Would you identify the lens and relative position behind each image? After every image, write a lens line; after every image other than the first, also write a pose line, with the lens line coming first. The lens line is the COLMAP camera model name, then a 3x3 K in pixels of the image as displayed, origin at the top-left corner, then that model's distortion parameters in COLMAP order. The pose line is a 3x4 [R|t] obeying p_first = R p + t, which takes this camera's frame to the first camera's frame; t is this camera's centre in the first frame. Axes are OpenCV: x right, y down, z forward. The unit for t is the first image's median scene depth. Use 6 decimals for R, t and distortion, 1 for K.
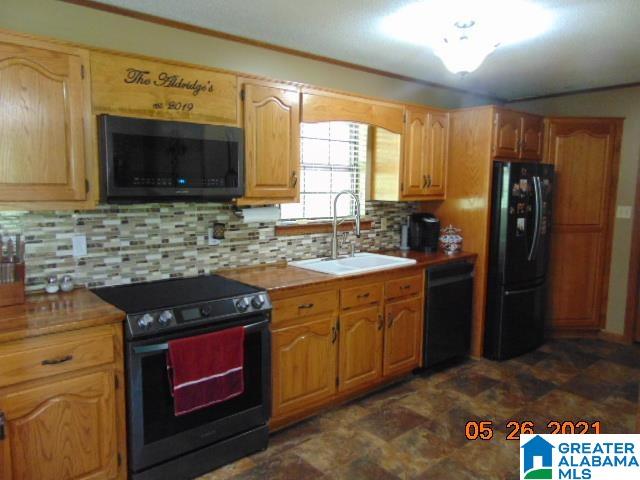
lens RADIAL K [[467.8, 0, 316.0], [0, 467.8, 240.0], [0, 0, 1]] dist [-0.007957, 0.011271]
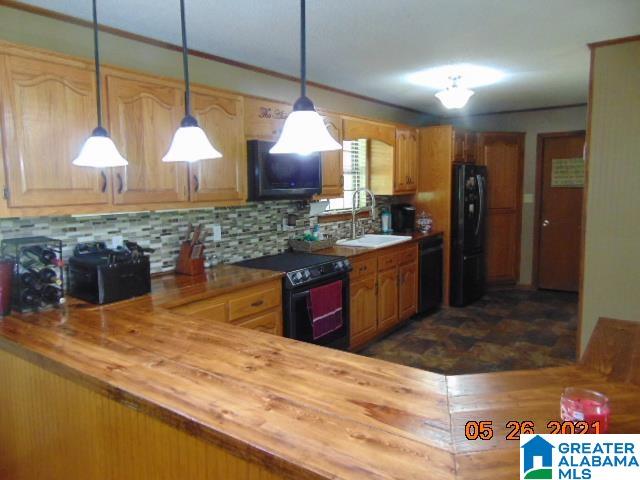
lens RADIAL K [[467.8, 0, 323.7], [0, 467.8, 239.1], [0, 0, 1]] dist [-0.007957, 0.011271]
pose [[0.968370, -0.054449, 0.243507, -0.395396], [0.054313, 0.998497, 0.007277, 0.027362], [-0.243537, 0.006179, 0.969872, -0.304094]]
